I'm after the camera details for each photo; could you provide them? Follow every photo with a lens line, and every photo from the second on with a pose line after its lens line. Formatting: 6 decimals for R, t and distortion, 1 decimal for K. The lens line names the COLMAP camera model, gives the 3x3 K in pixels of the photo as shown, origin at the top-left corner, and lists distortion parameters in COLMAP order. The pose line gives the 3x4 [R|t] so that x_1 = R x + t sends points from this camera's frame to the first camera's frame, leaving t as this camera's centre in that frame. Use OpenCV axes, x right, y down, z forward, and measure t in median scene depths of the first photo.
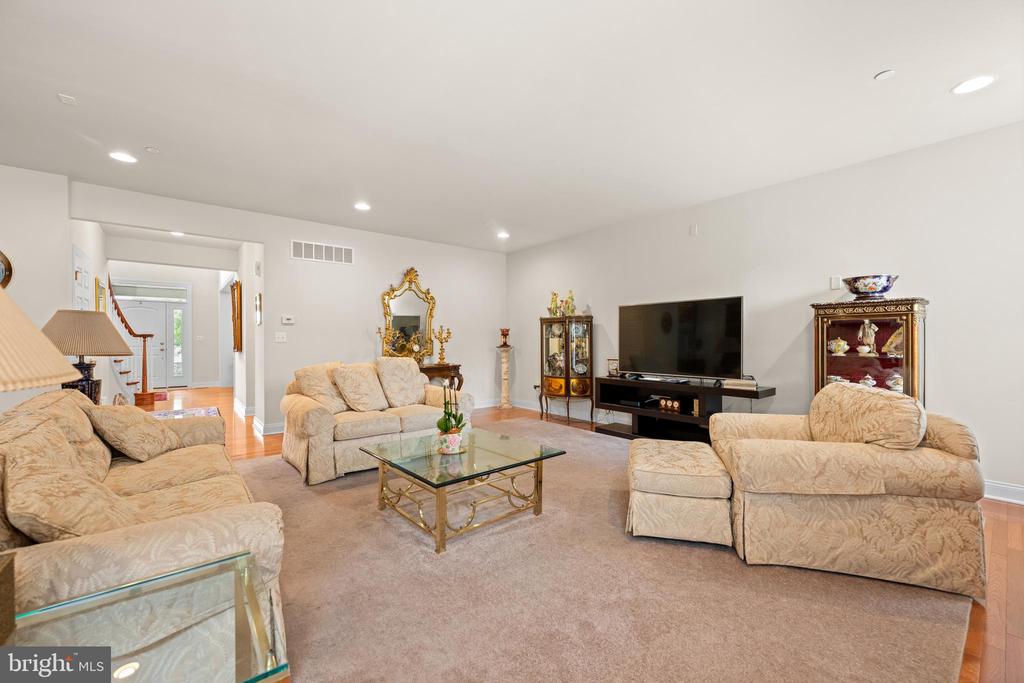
lens RADIAL K [[411.9, 0, 515.0], [0, 411.9, 340.4], [0, 0, 1]] dist [0.000011, 0.000452]
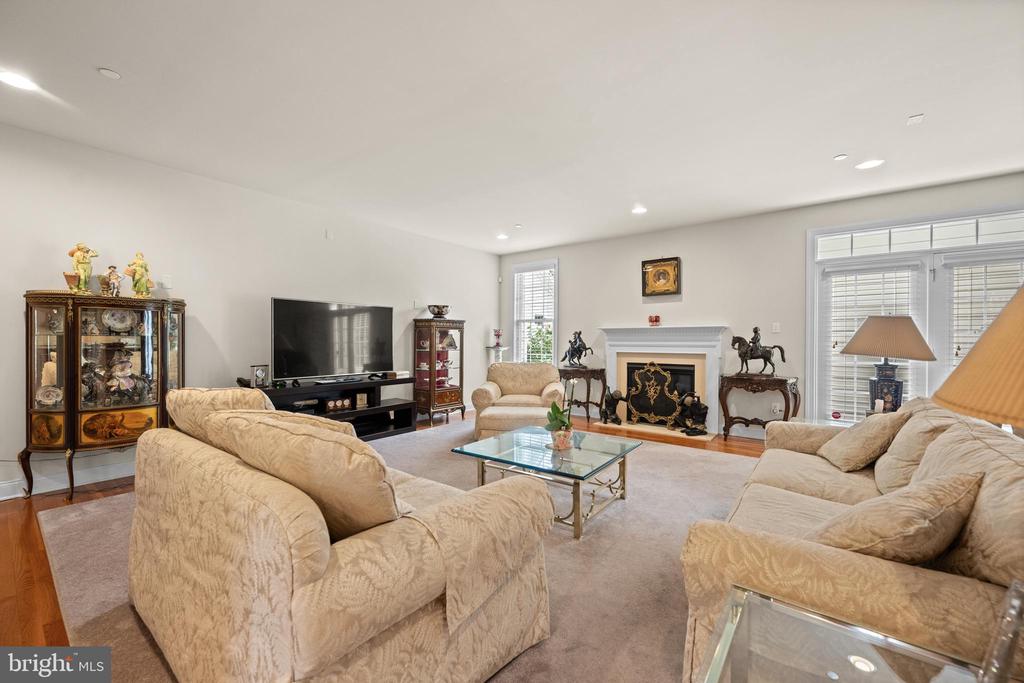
lens RADIAL K [[411.9, 0, 516.8], [0, 411.9, 343.9], [0, 0, 1]] dist [0.000011, 0.000452]
pose [[-0.222741, -0.003821, 0.974870, -1.167505], [-0.001497, 0.999992, 0.003577, 0.005441], [-0.974876, -0.000663, -0.222745, 1.322856]]
